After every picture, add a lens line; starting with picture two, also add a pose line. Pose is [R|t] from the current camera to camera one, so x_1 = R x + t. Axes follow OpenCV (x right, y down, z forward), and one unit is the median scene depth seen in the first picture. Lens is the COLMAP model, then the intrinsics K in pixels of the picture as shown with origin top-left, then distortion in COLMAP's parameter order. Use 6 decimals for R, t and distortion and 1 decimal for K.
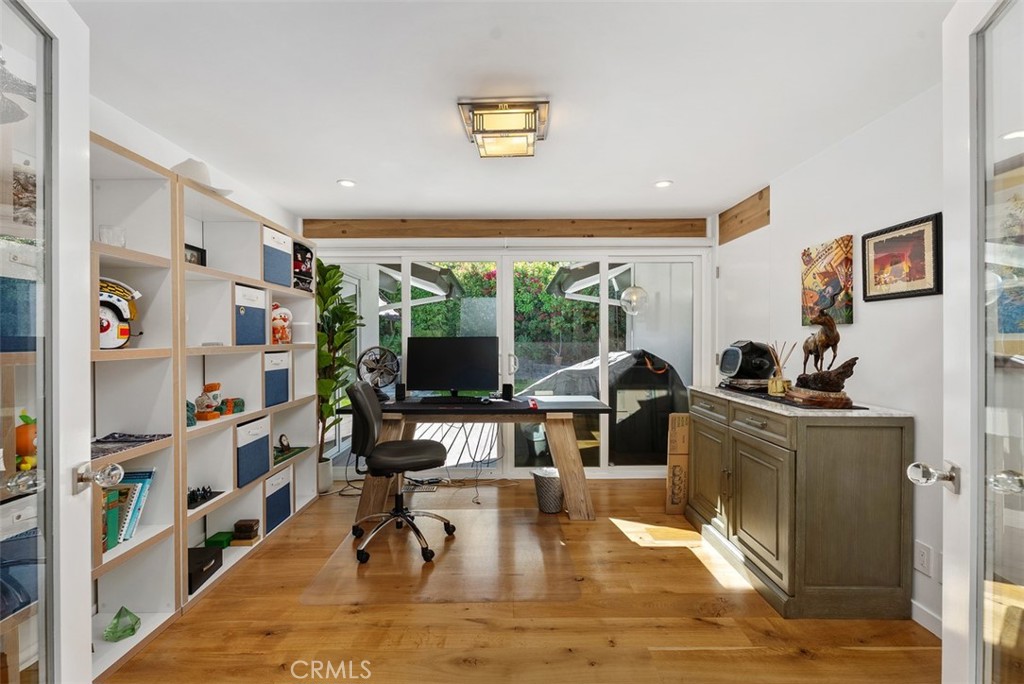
lens RADIAL K [[449.9, 0, 507.8], [0, 449.9, 337.1], [0, 0, 1]] dist [-0.001964, -0.000145]
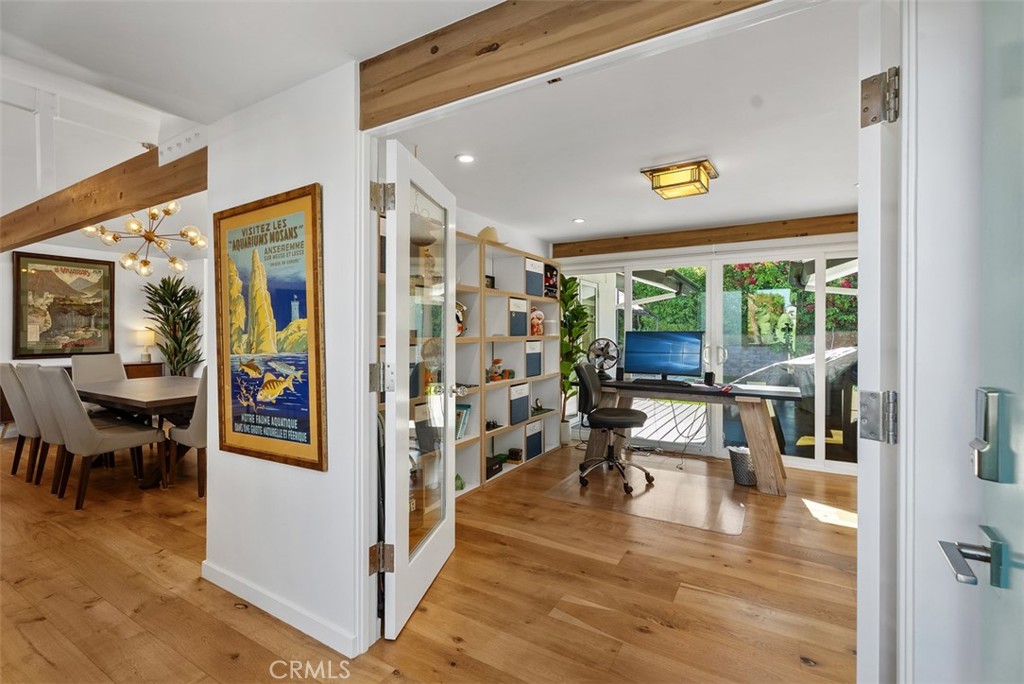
lens RADIAL K [[463.9, 0, 512.0], [0, 463.9, 342.0], [0, 0, 1]] dist [-0.000963, -0.000109]
pose [[0.857418, 0.018104, -0.514303, 0.209971], [-0.004691, 0.999614, 0.027368, -0.004701], [0.514600, -0.021054, 0.857172, -0.345988]]
